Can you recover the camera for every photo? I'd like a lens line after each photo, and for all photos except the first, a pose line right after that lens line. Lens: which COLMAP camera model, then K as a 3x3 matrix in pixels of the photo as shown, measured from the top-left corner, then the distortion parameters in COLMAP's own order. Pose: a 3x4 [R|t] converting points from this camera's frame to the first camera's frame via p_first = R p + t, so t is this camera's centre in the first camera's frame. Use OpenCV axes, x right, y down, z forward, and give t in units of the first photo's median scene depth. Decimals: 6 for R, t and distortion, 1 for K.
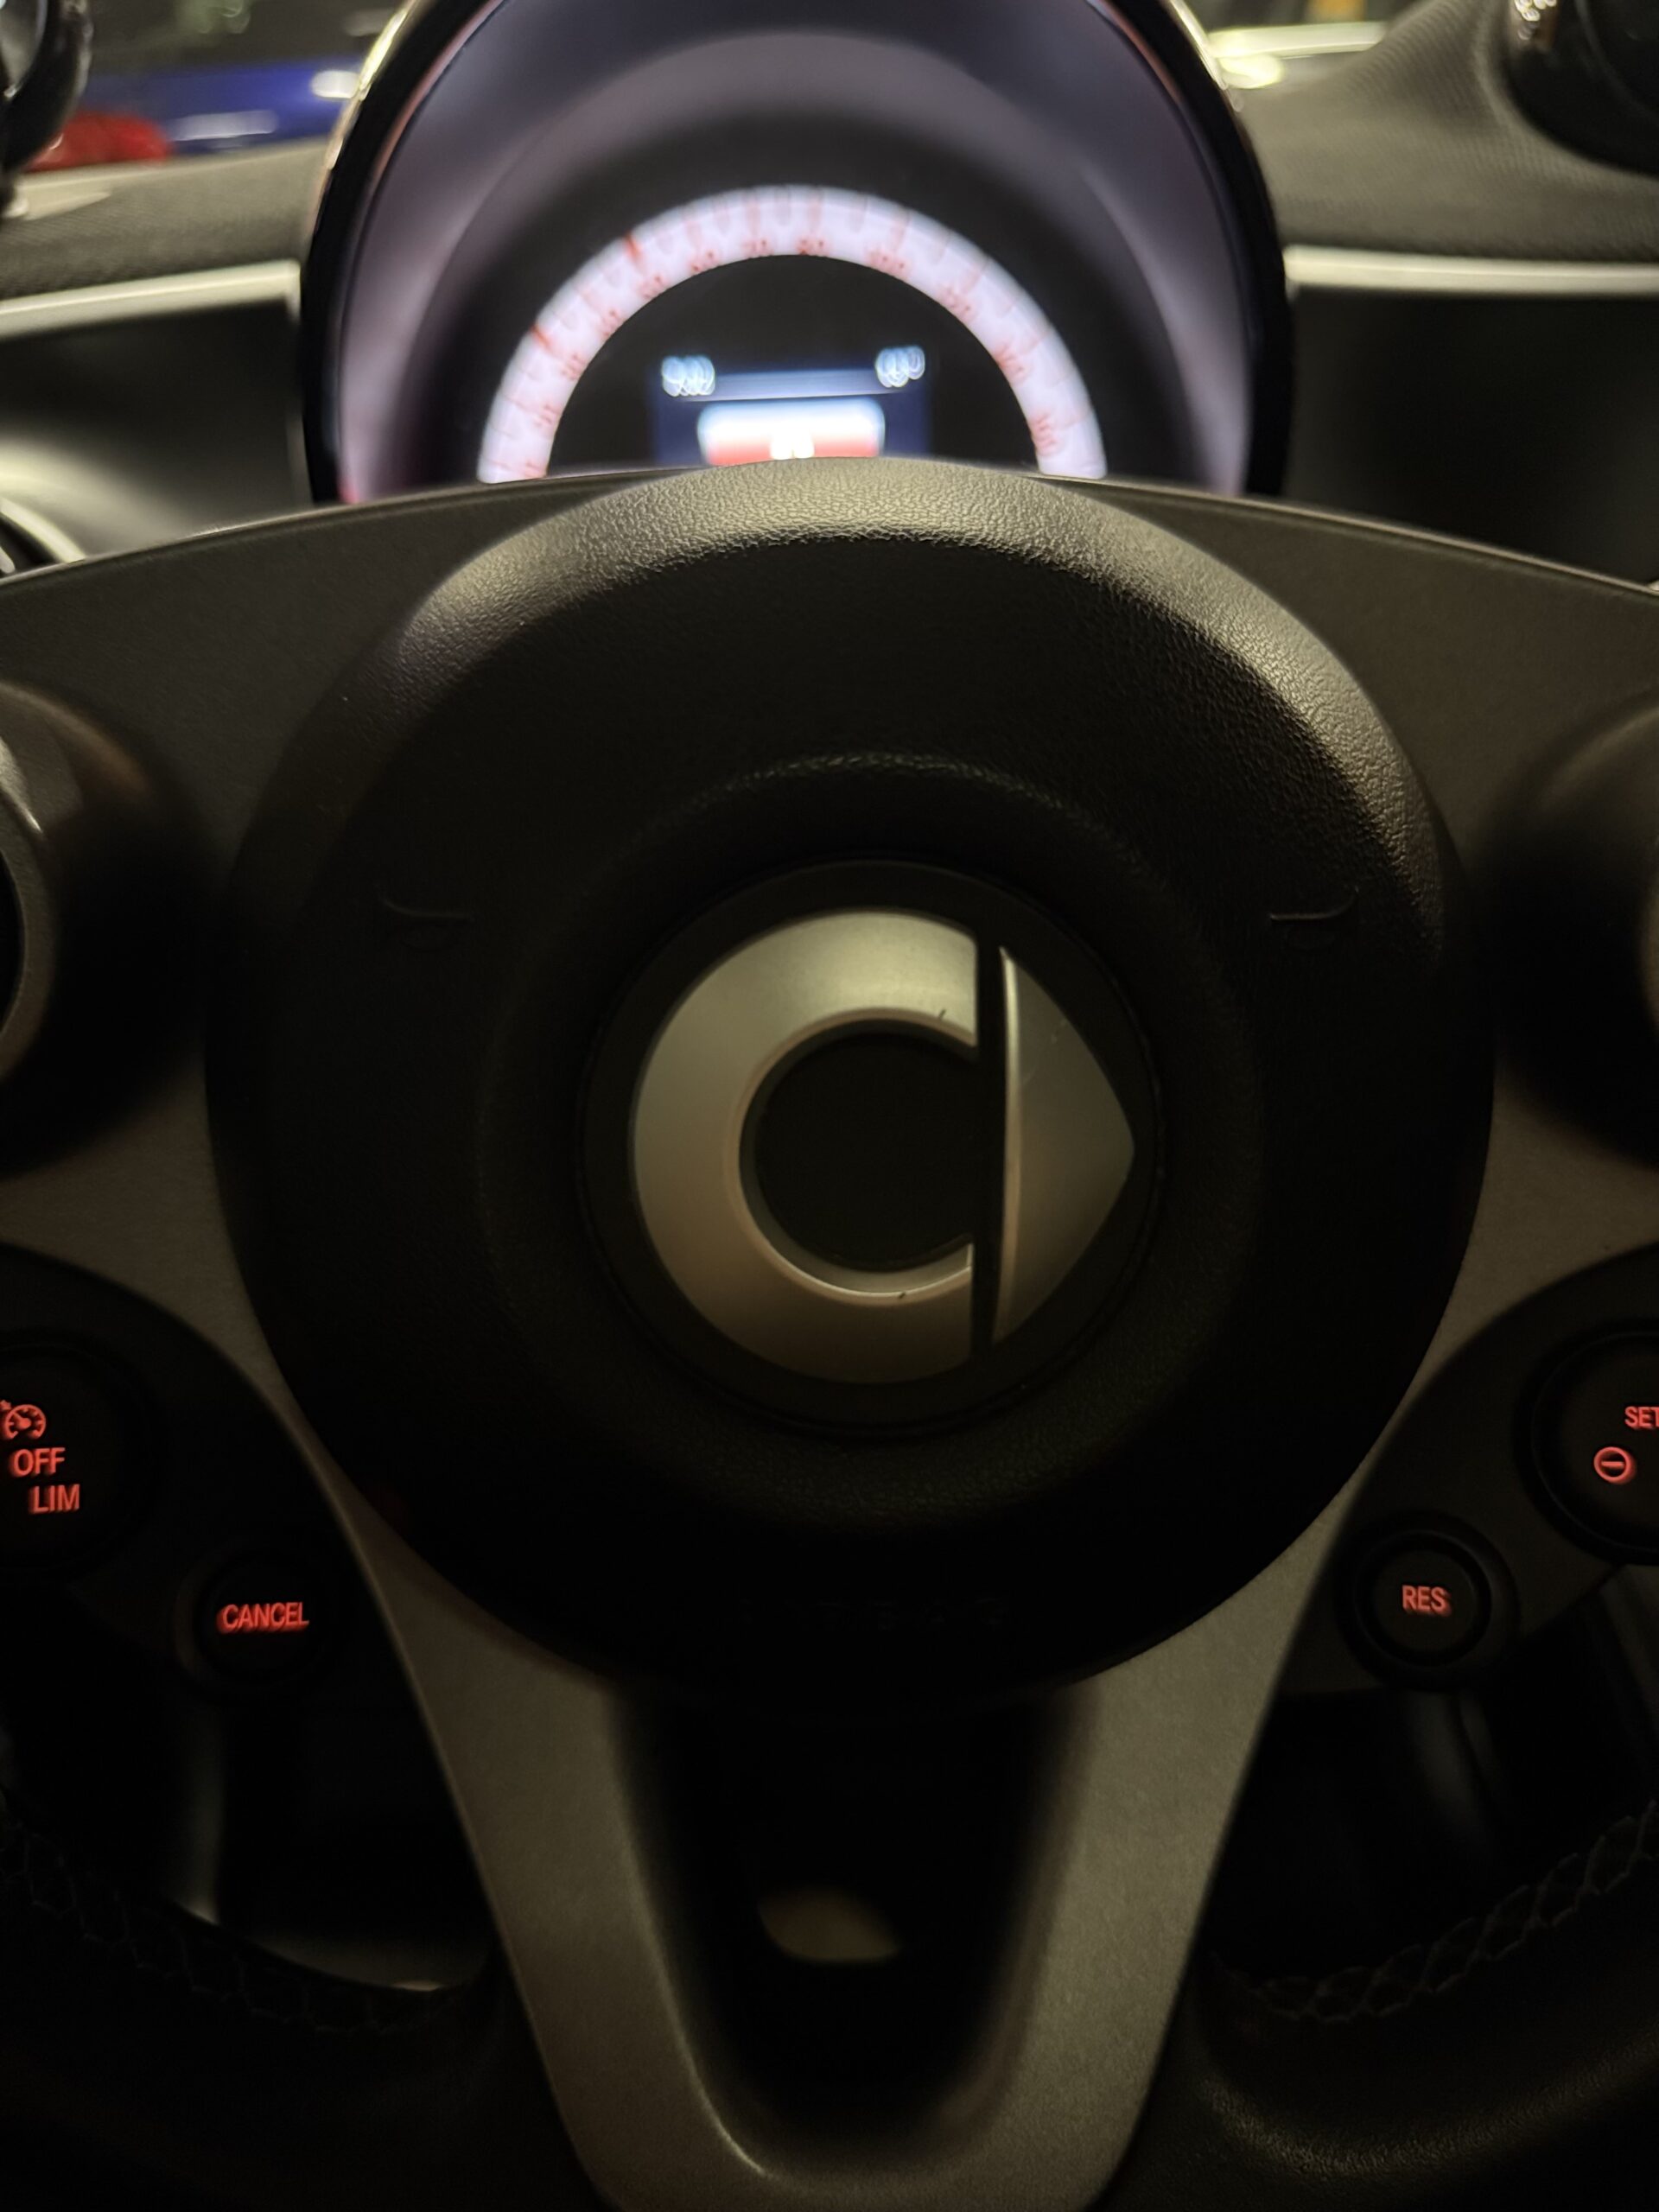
lens RADIAL K [[1697.9, 0, 776.7], [0, 1697.9, 1112.2], [0, 0, 1]] dist [-0.085385, 0.007010]
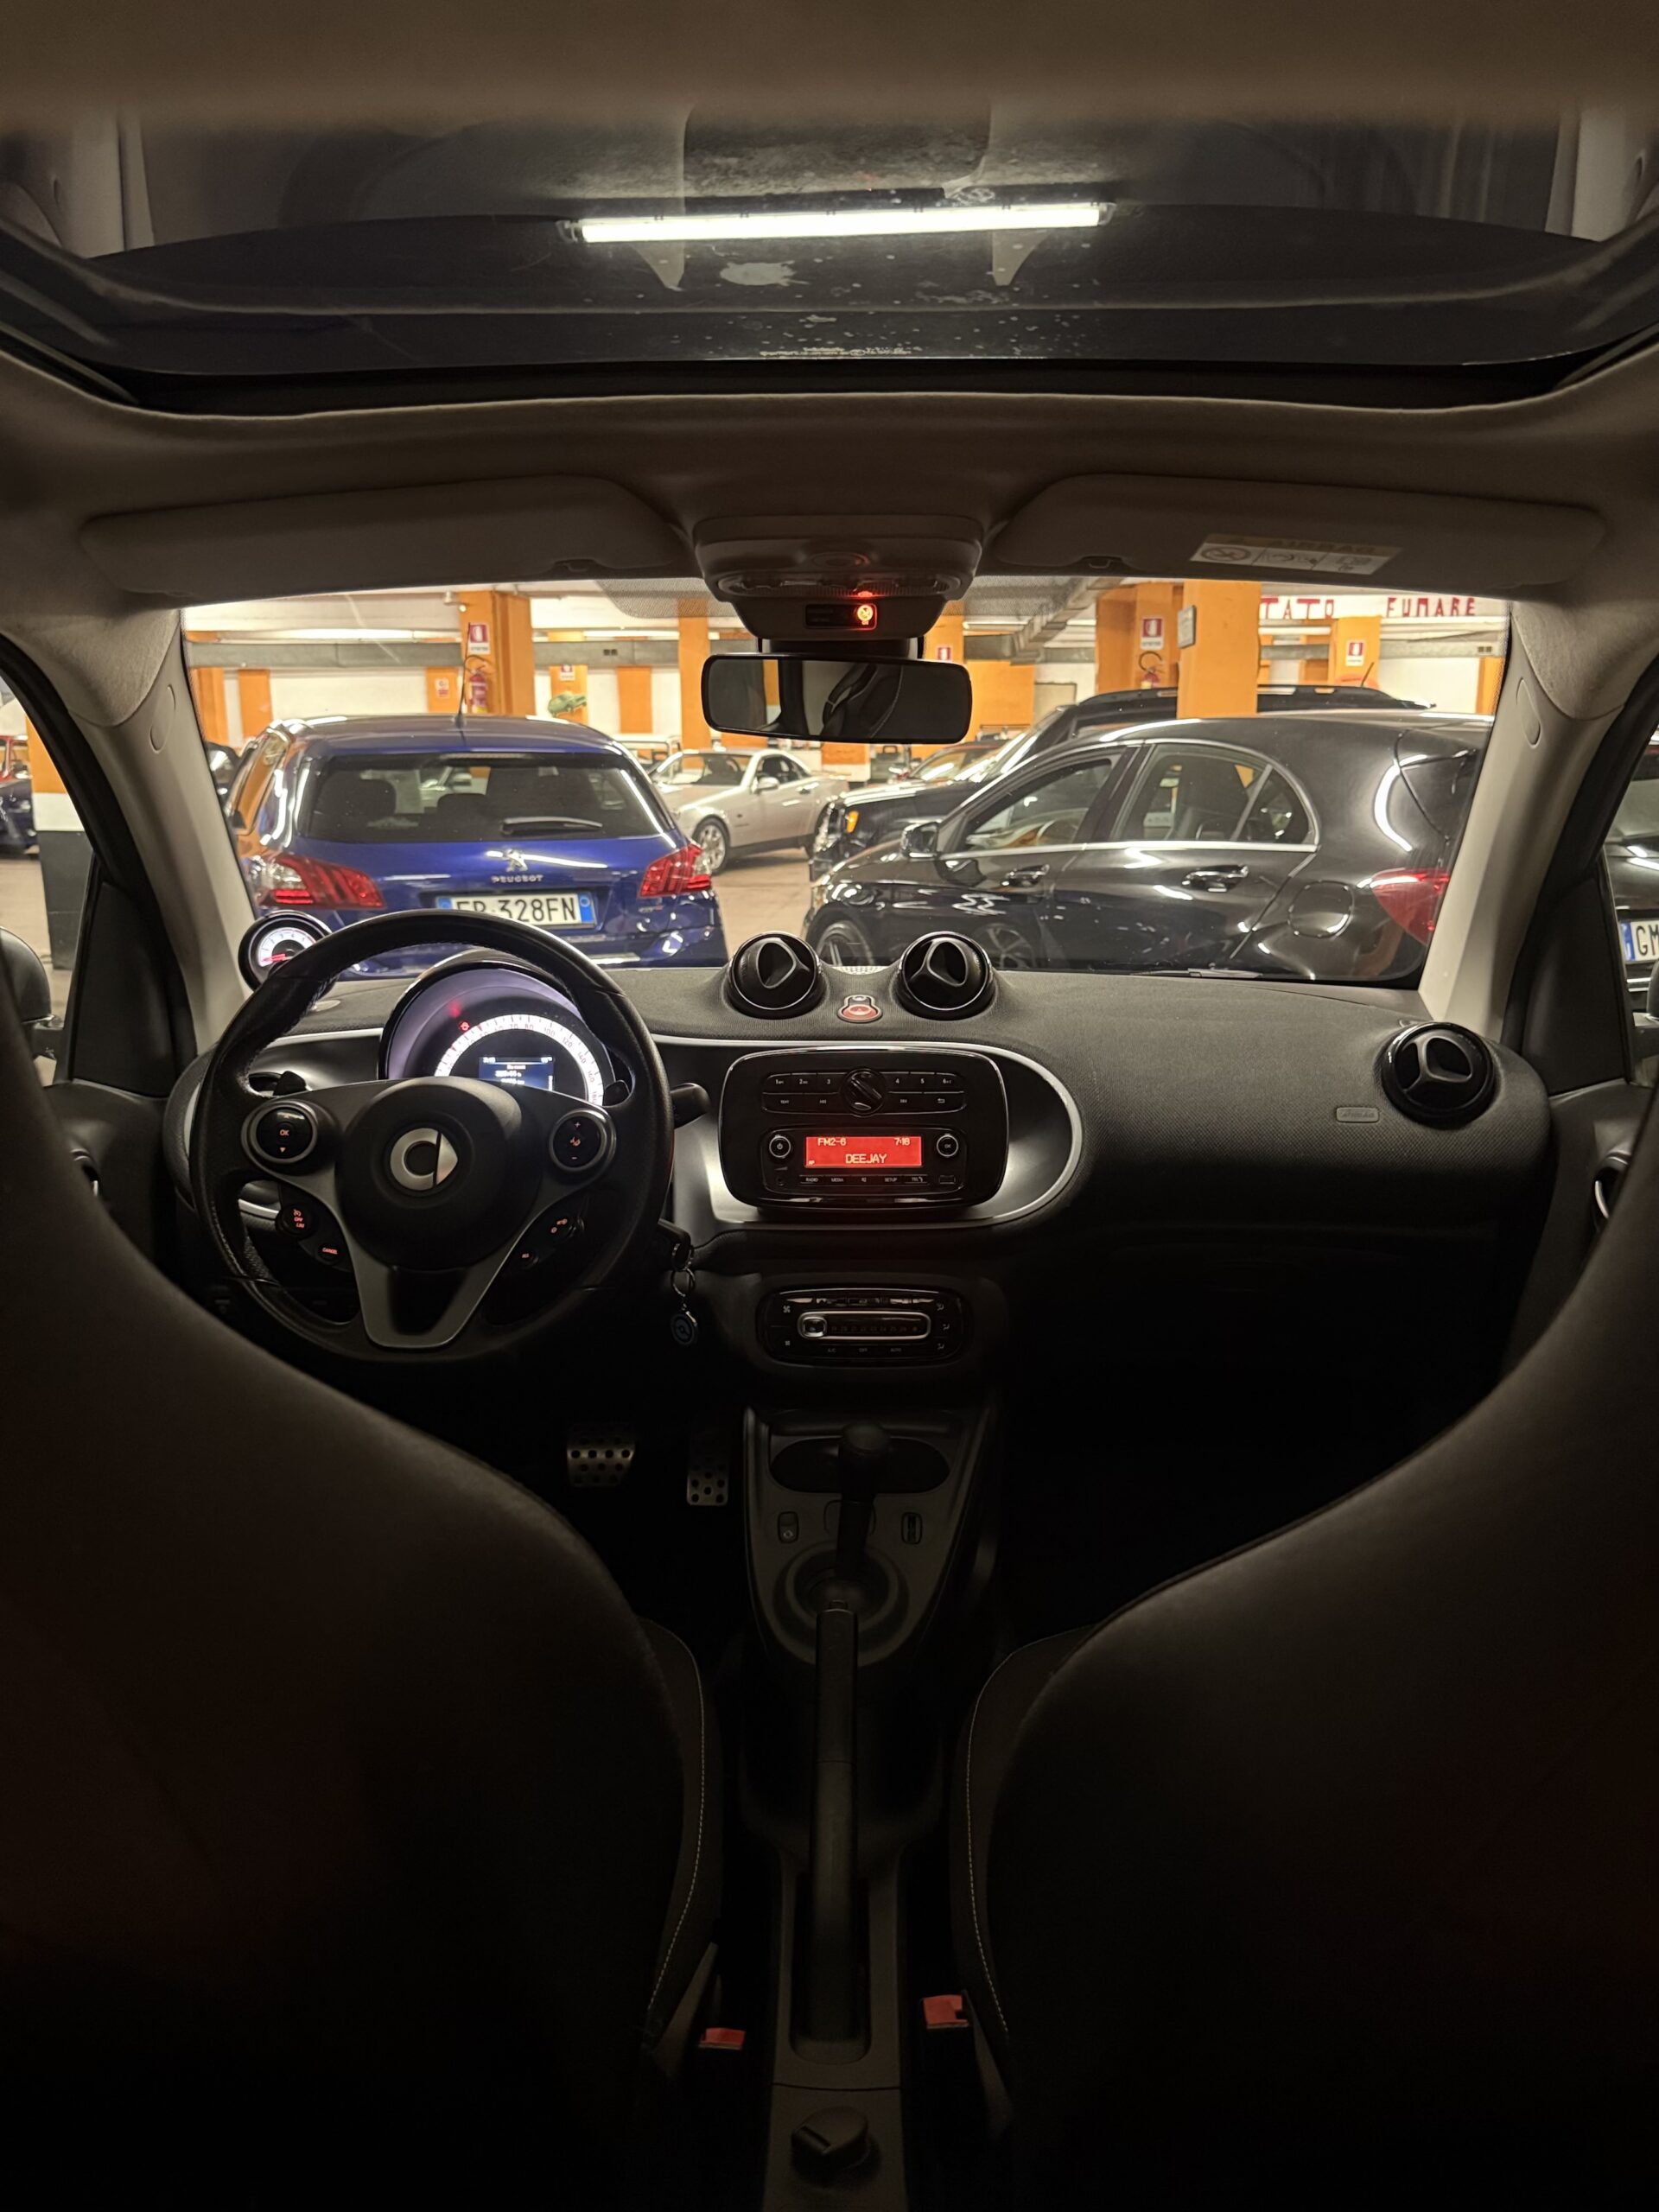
lens RADIAL K [[1578.2, 0, 831.8], [0, 1578.2, 1161.4], [0, 0, 1]] dist [-0.013548, -0.001195]
pose [[0.998898, 0.036524, -0.029468, 1.670995], [-0.044539, 0.935670, -0.350054, 1.936233], [0.014787, 0.350981, 0.936266, -4.420555]]
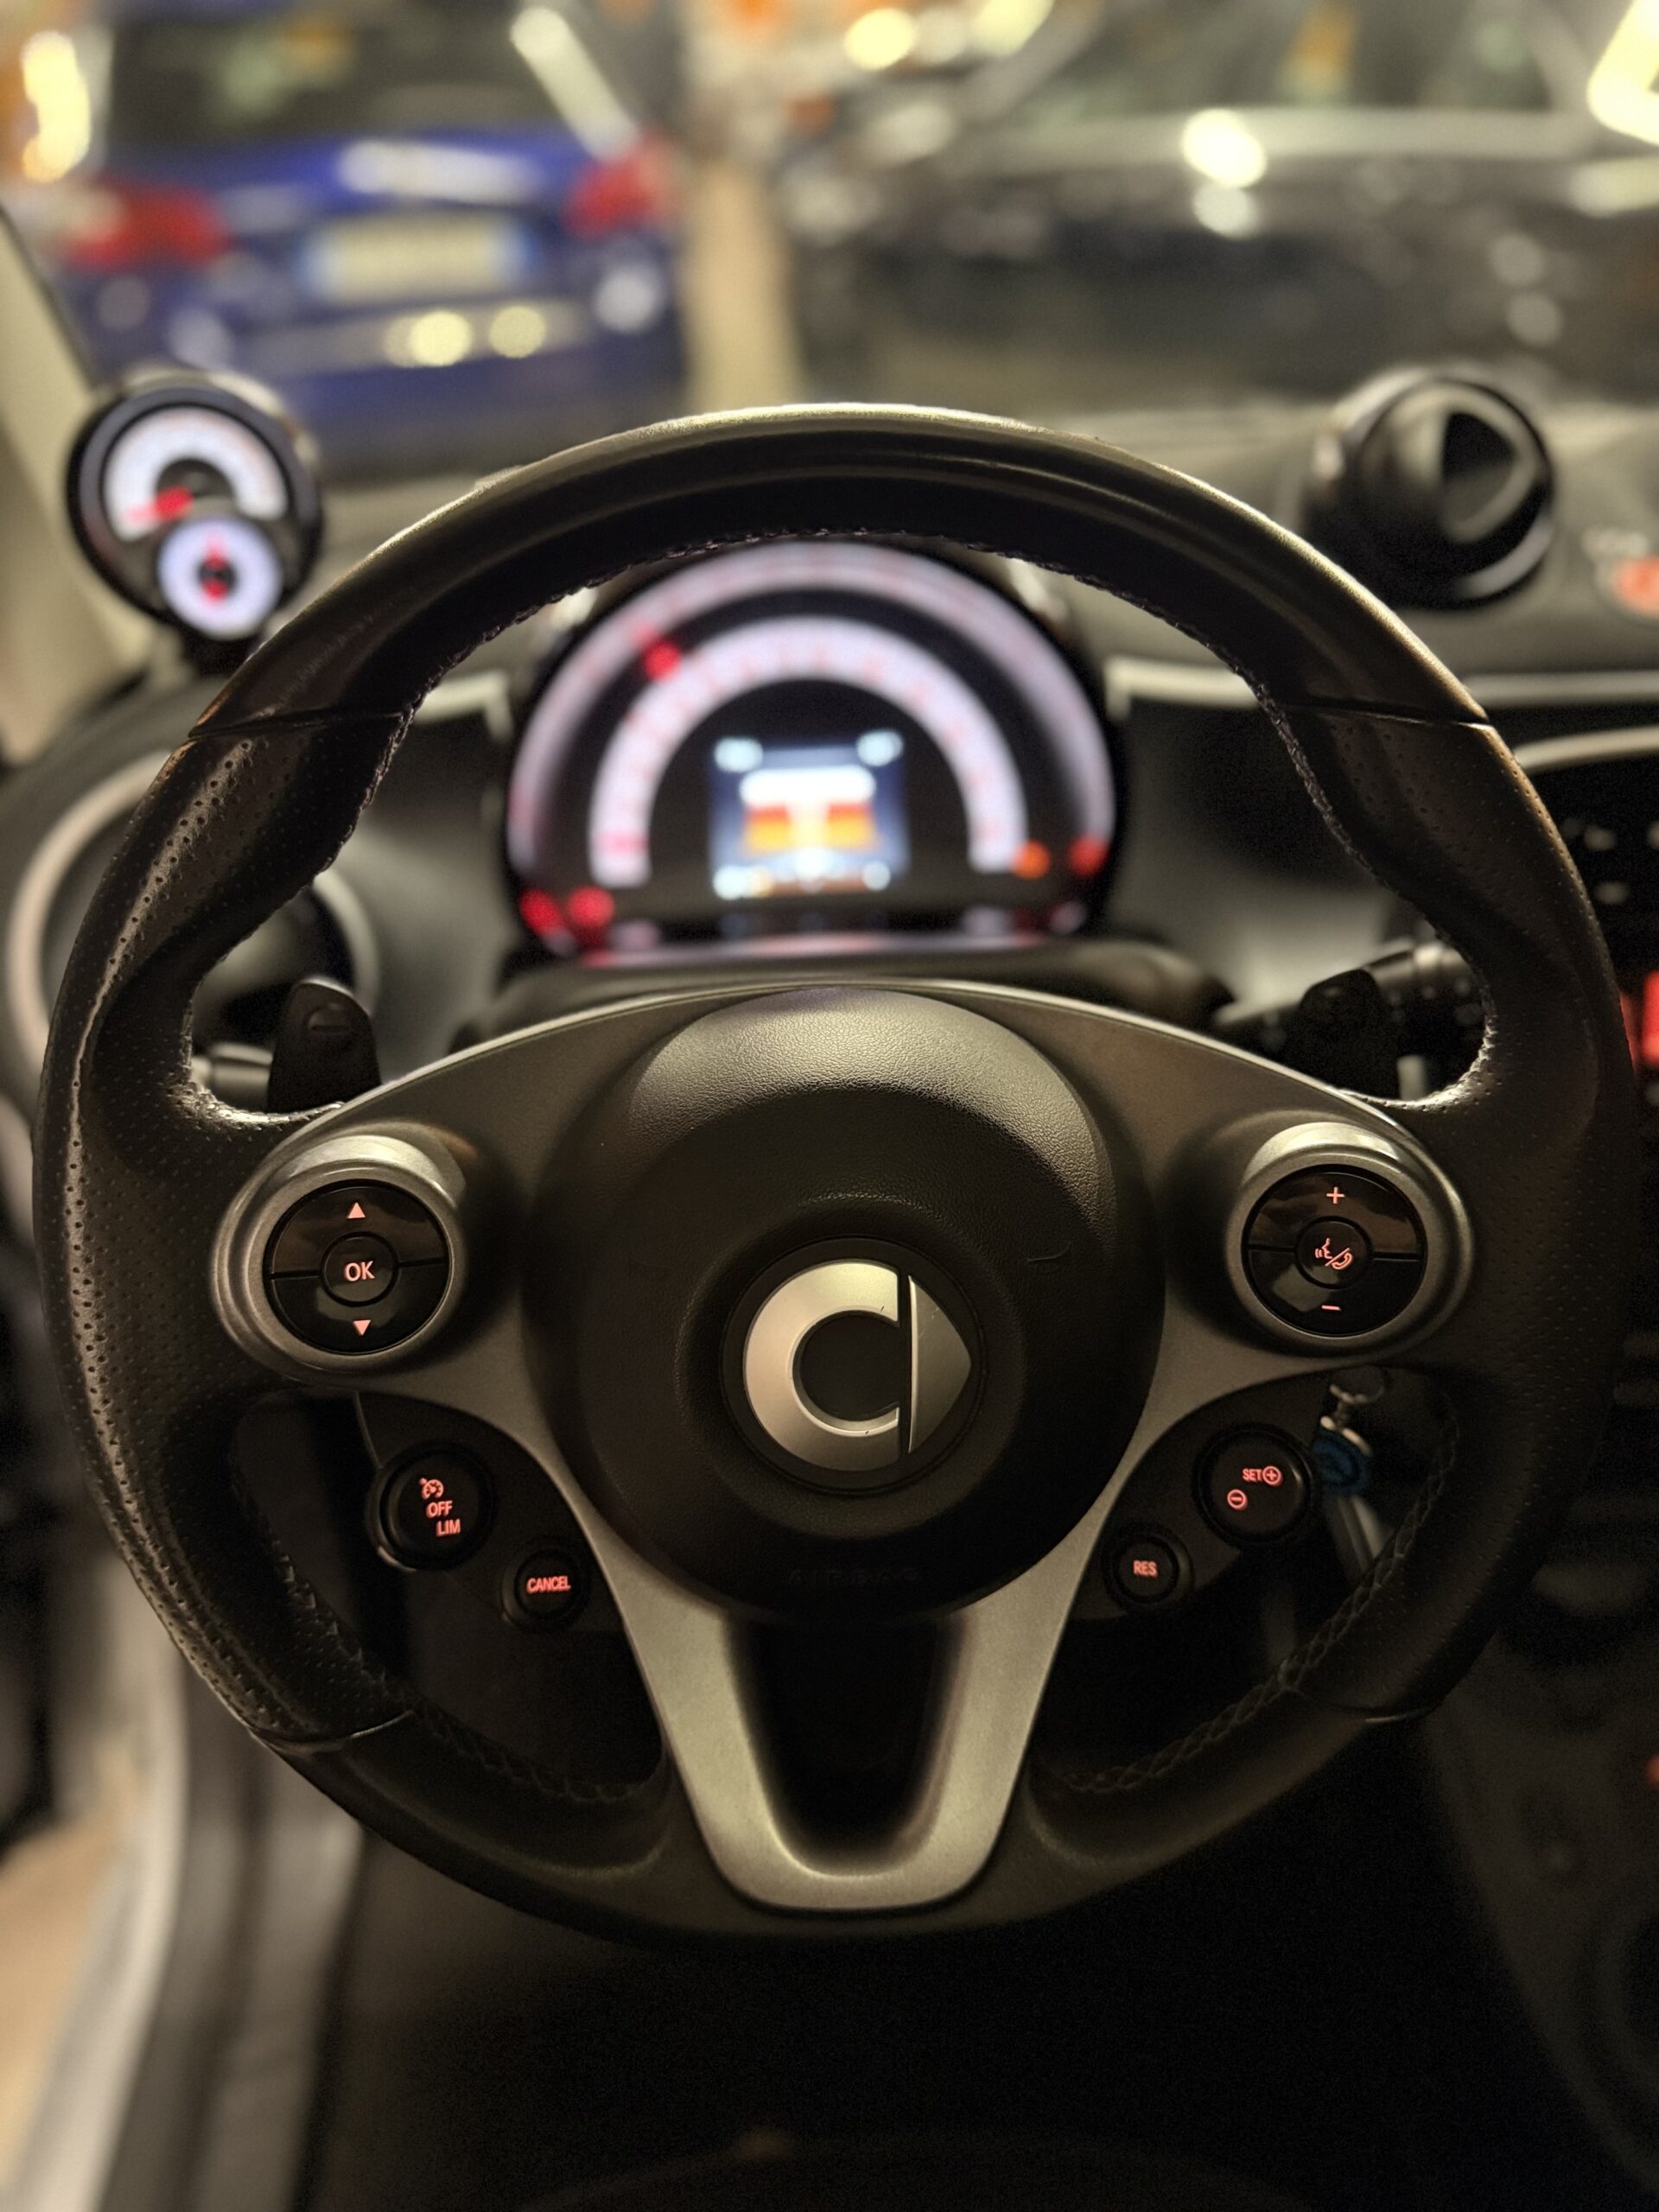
lens RADIAL K [[1578.2, 0, 831.8], [0, 1578.2, 1161.4], [0, 0, 1]] dist [-0.013548, -0.001195]
pose [[0.999595, -0.008005, 0.027299, -0.021148], [0.007606, 0.999863, 0.014722, -0.218003], [-0.027413, -0.014508, 0.999519, -0.846701]]
